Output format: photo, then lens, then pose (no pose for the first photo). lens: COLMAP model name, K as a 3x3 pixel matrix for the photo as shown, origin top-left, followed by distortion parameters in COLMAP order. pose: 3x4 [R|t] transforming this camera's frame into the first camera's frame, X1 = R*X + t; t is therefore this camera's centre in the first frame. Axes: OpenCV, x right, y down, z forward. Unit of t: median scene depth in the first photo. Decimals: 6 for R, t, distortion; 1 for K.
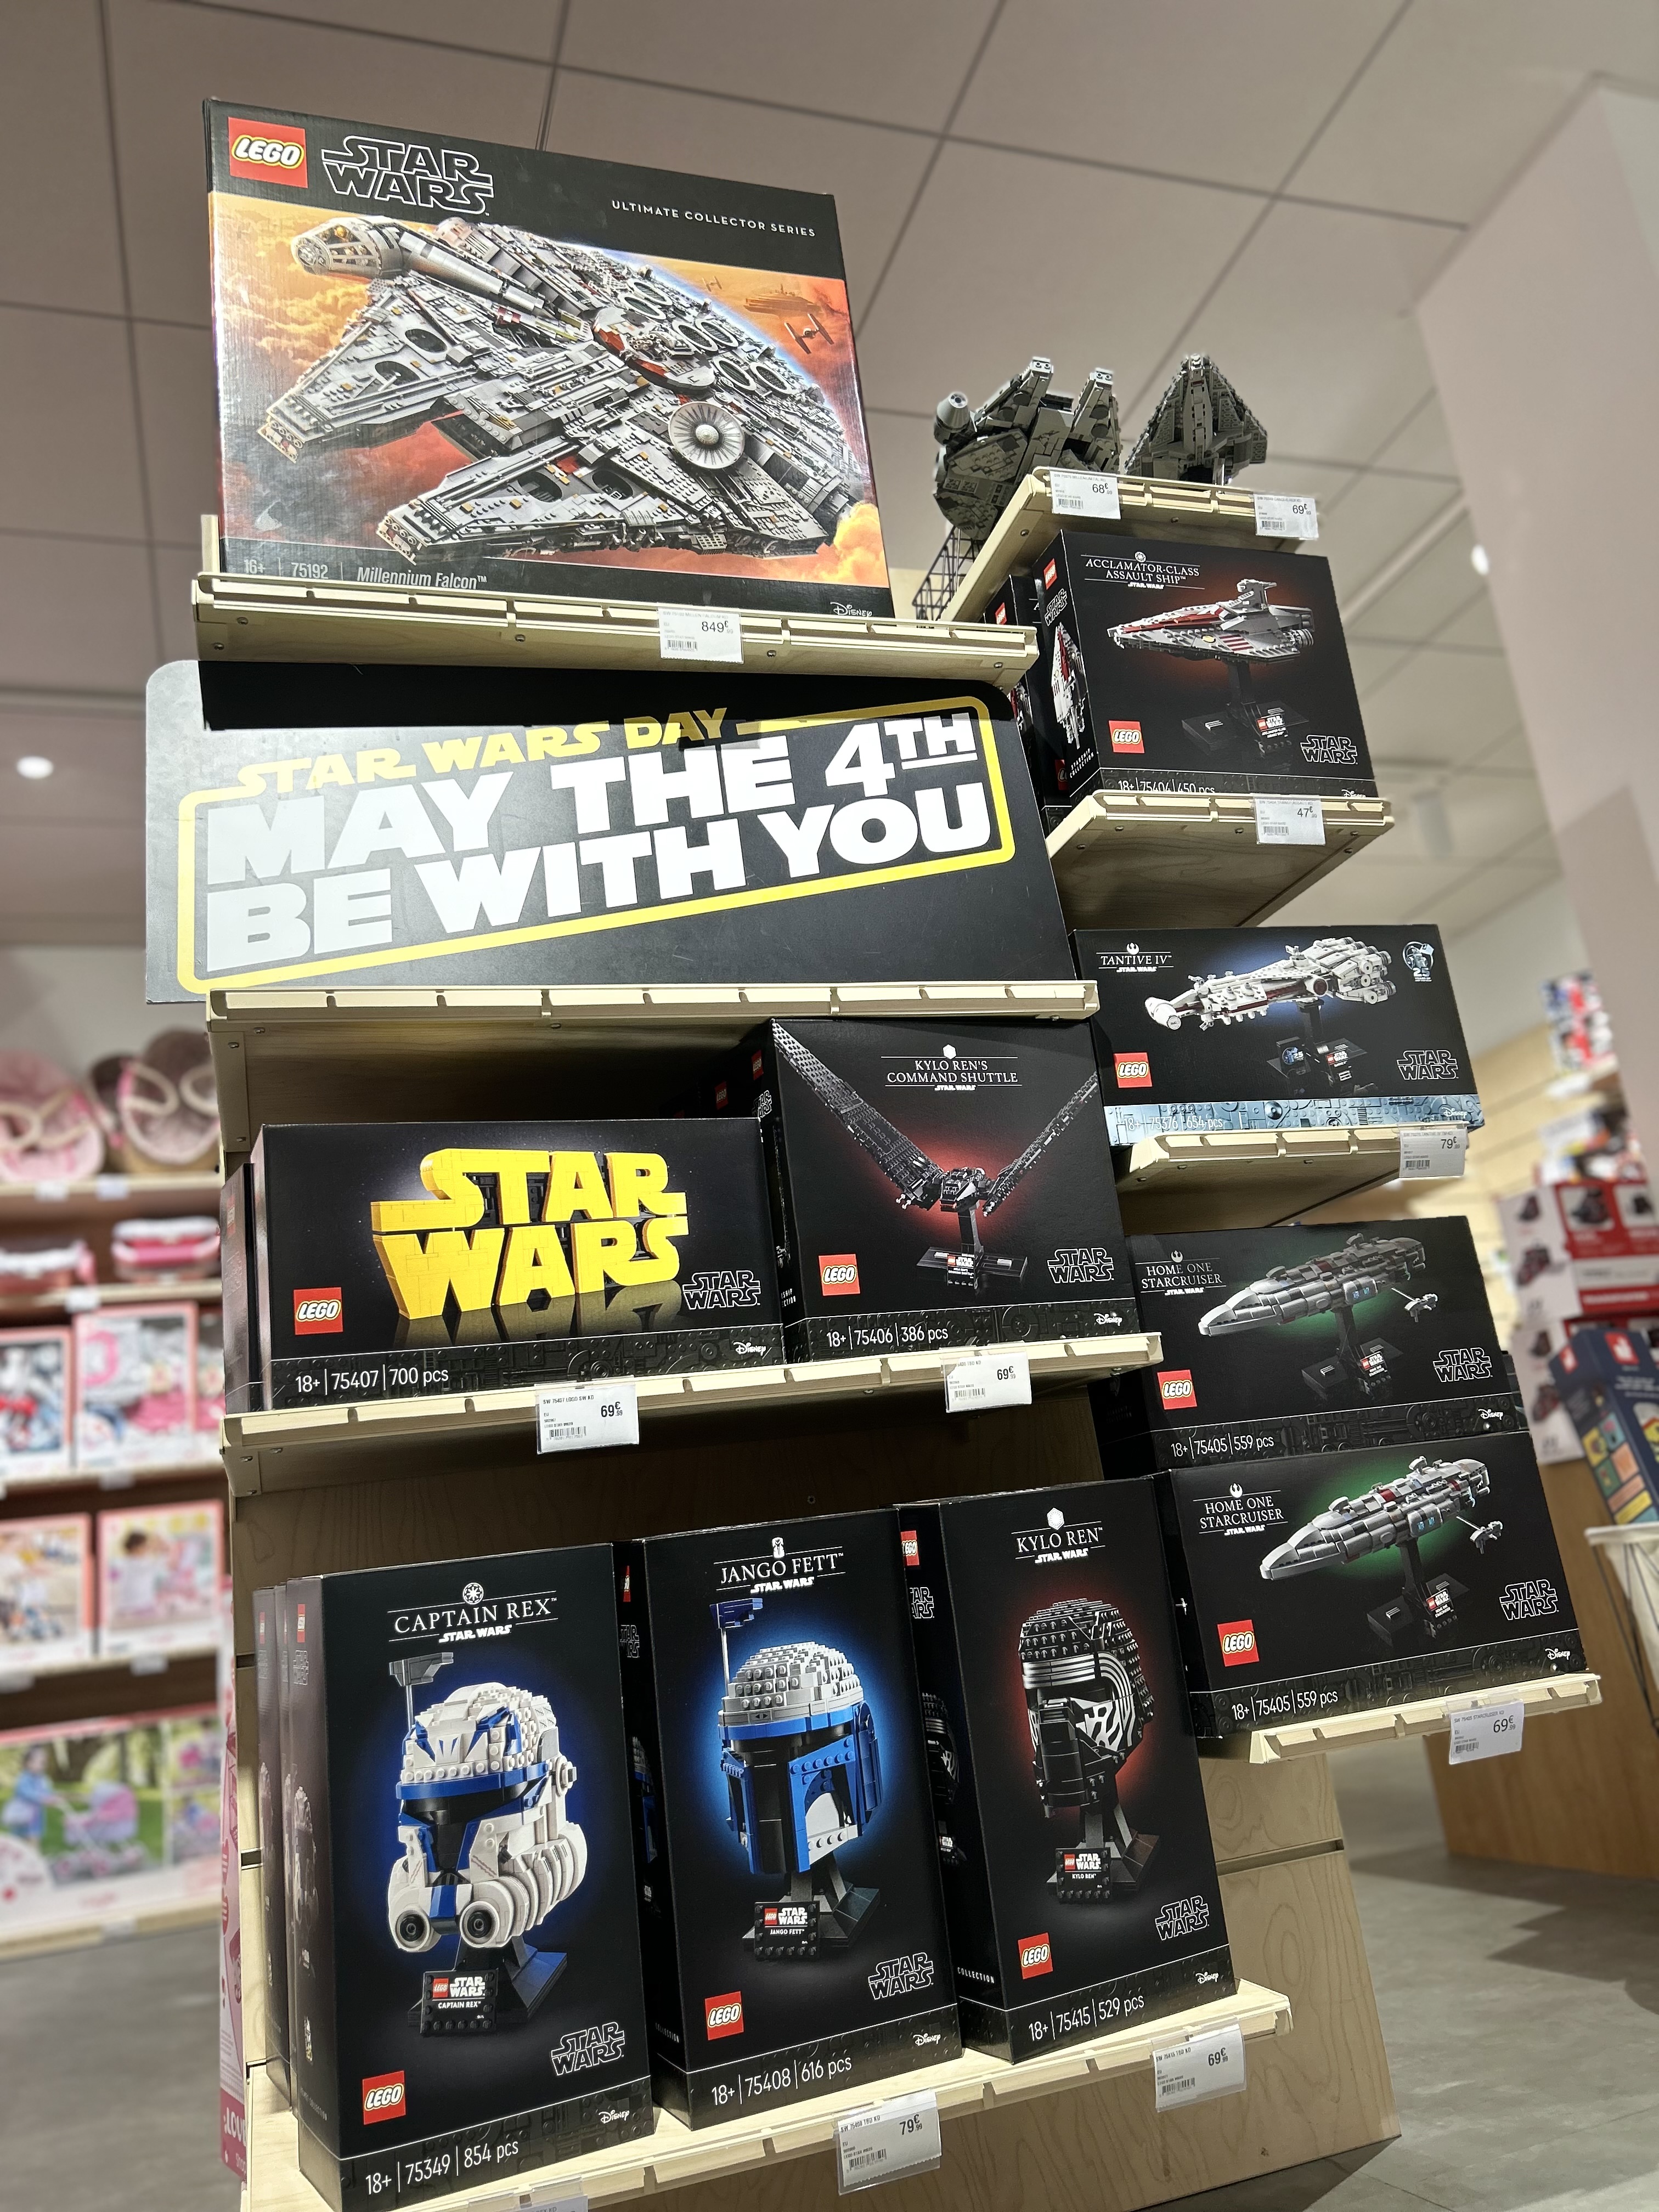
lens RADIAL K [[1673.1, 0, 829.5], [0, 1673.1, 1106.0], [0, 0, 1]] dist [0.066771, -0.115650]
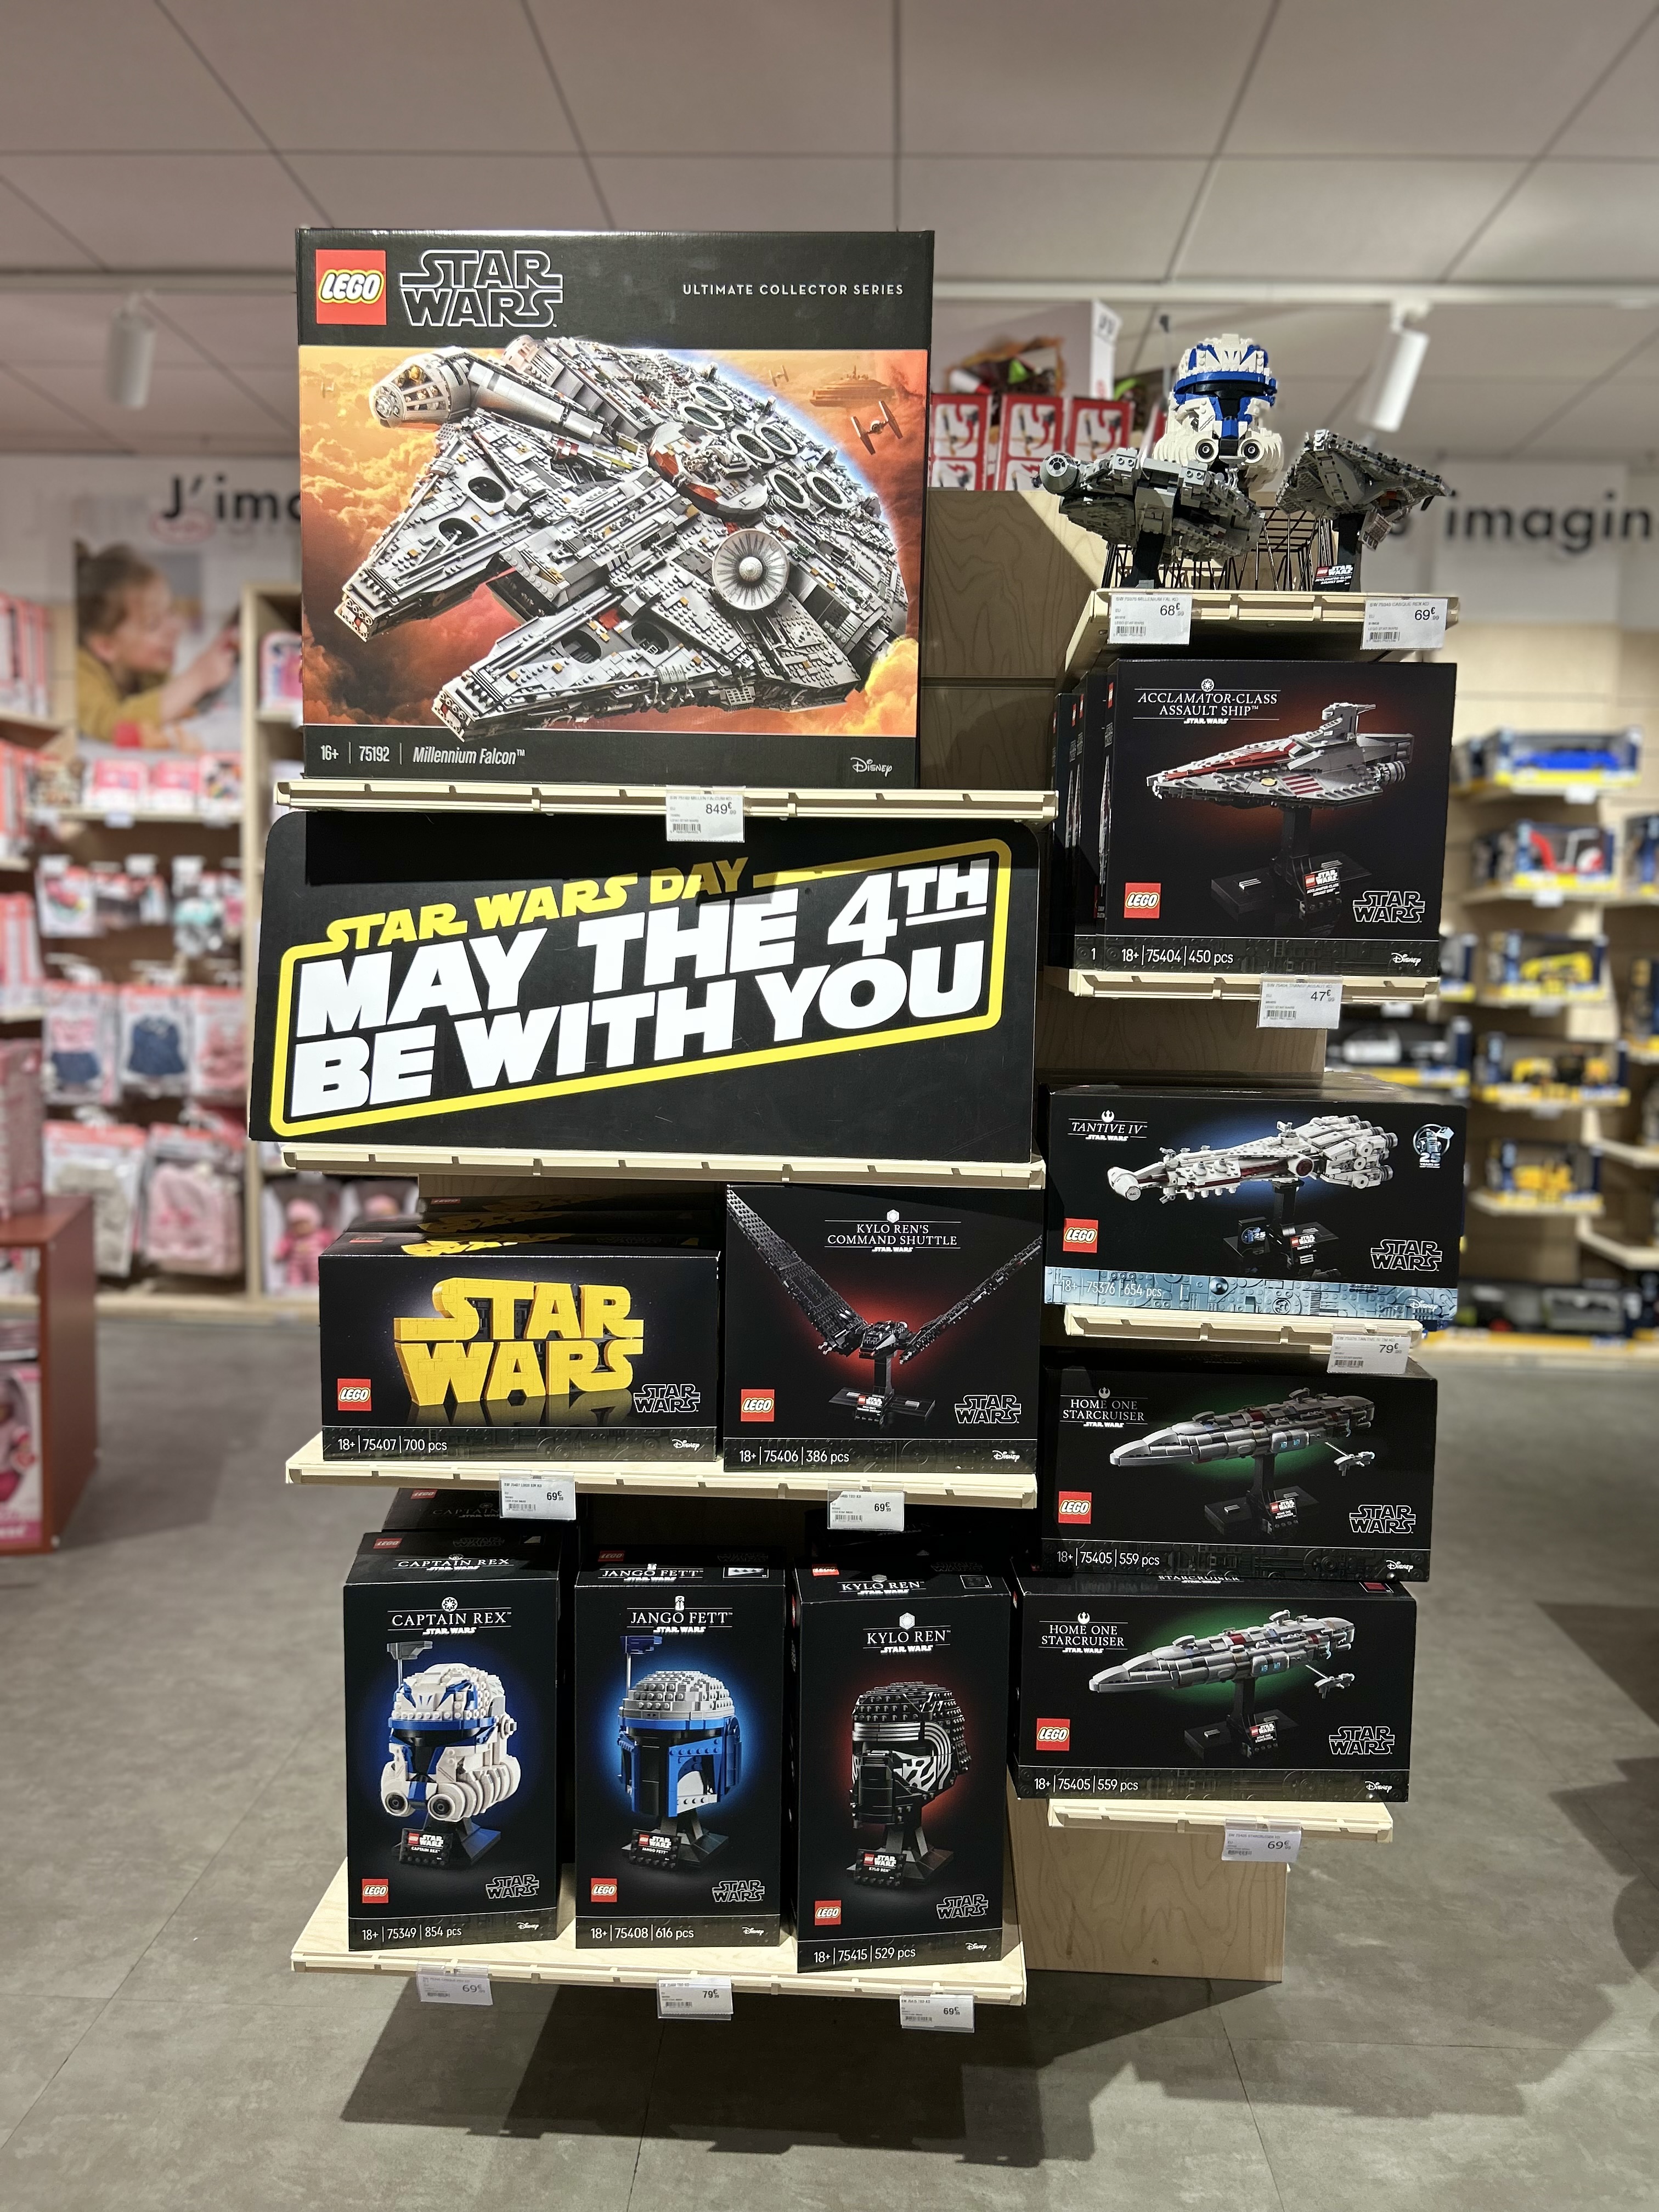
lens RADIAL K [[1635.3, 0, 829.5], [0, 1635.3, 1106.0], [0, 0, 1]] dist [0.110474, -0.258378]
pose [[0.925517, 0.175096, -0.335796, 0.390025], [-0.033932, 0.921470, 0.386964, -0.527200], [0.377182, -0.346748, 0.858778, 0.061573]]
